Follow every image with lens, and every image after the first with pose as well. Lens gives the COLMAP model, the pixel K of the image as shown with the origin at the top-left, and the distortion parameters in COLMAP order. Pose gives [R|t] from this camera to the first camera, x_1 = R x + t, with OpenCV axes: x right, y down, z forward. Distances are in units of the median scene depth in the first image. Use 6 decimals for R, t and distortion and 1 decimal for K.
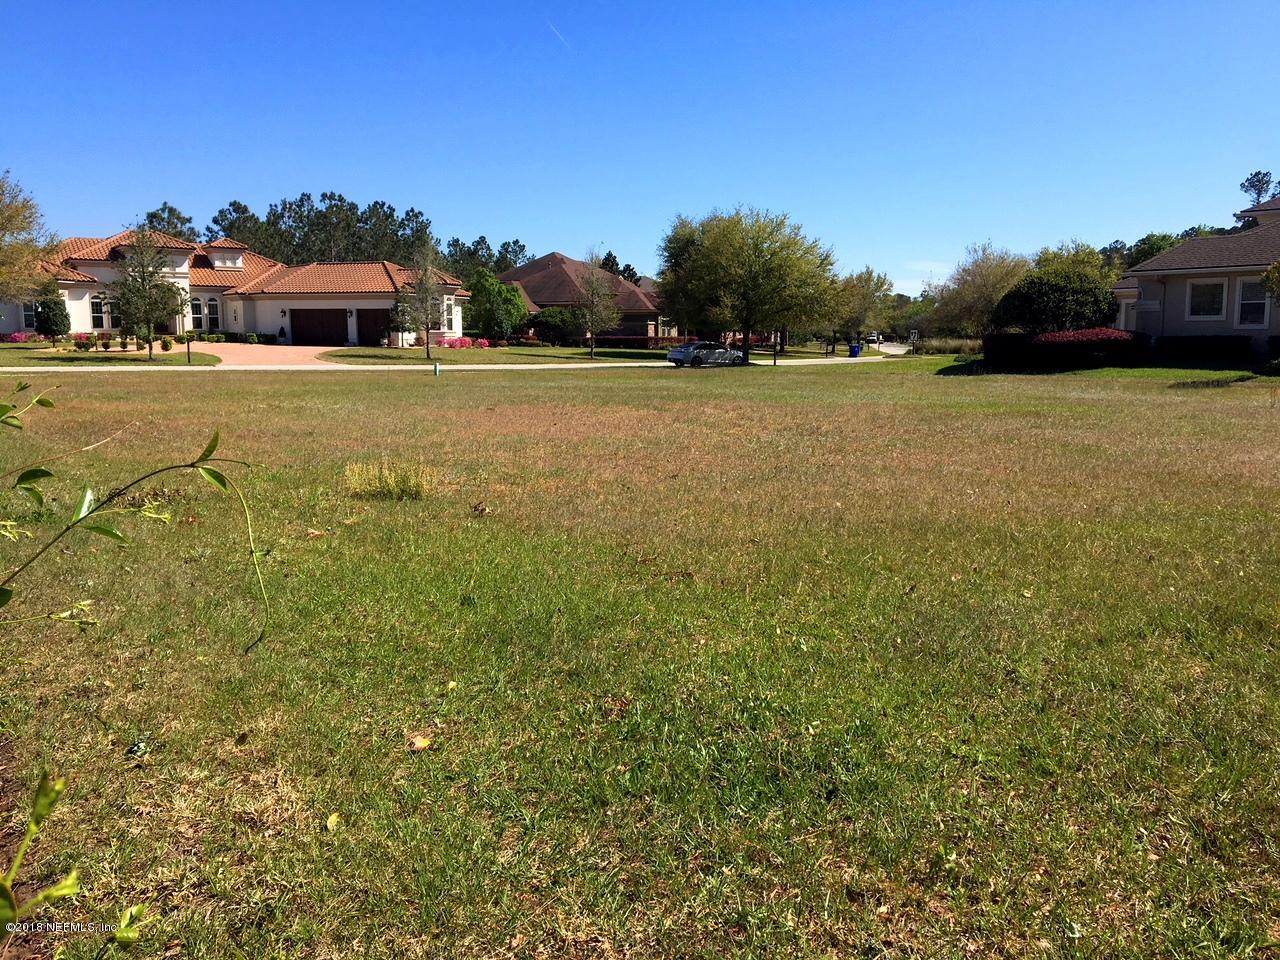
lens RADIAL K [[1084.4, 0, 640.5], [0, 1084.4, 479.7], [0, 0, 1]] dist [-0.010717, -0.001482]
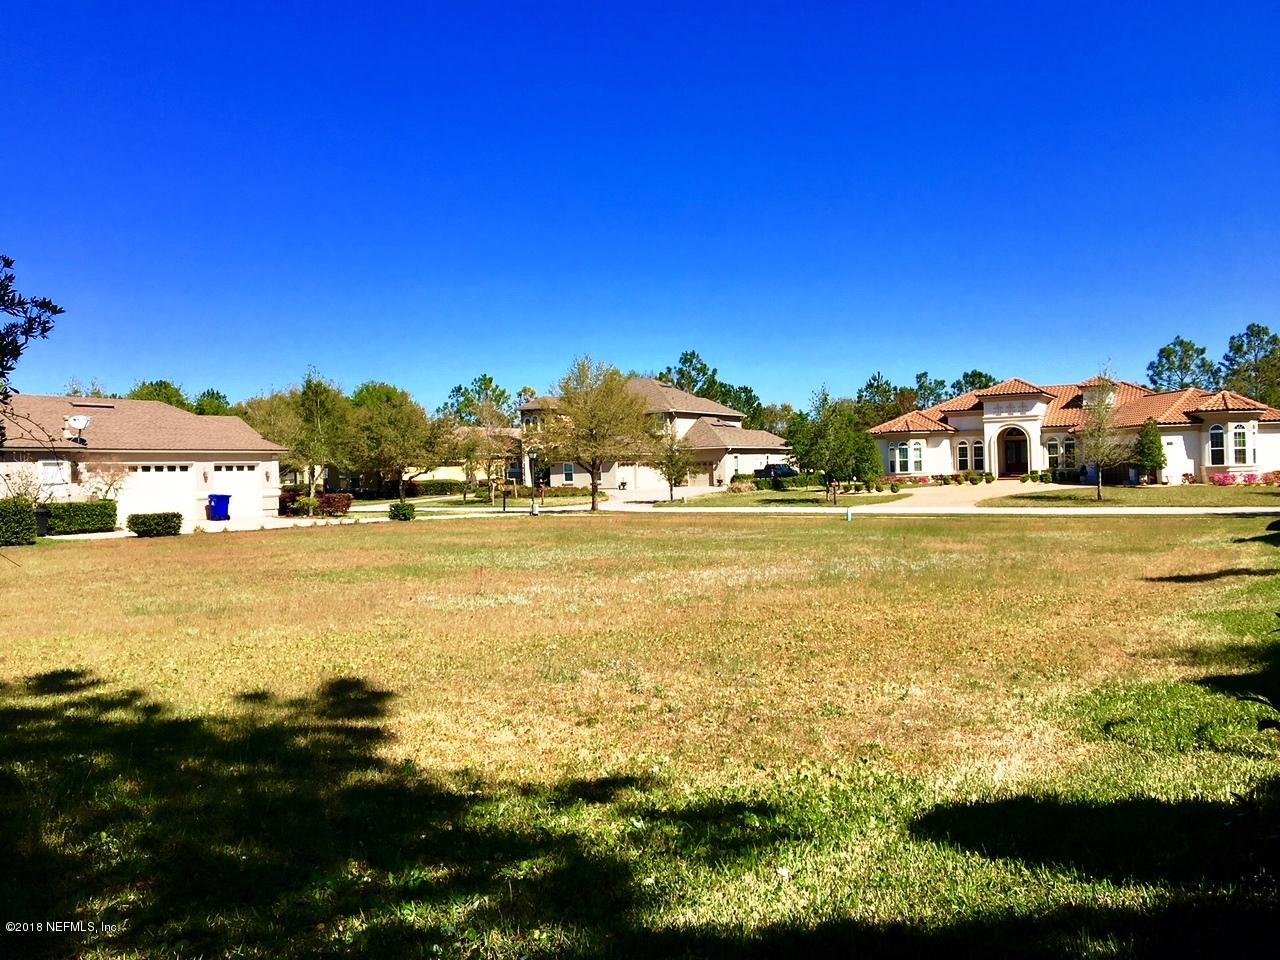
lens RADIAL K [[1084.4, 0, 640.3], [0, 1084.4, 480.7], [0, 0, 1]] dist [-0.010717, -0.001482]
pose [[0.536437, -0.022931, -0.843629, 0.253933], [-0.077911, 0.994016, -0.076560, -0.021015], [0.840336, 0.106798, 0.531441, 0.144308]]
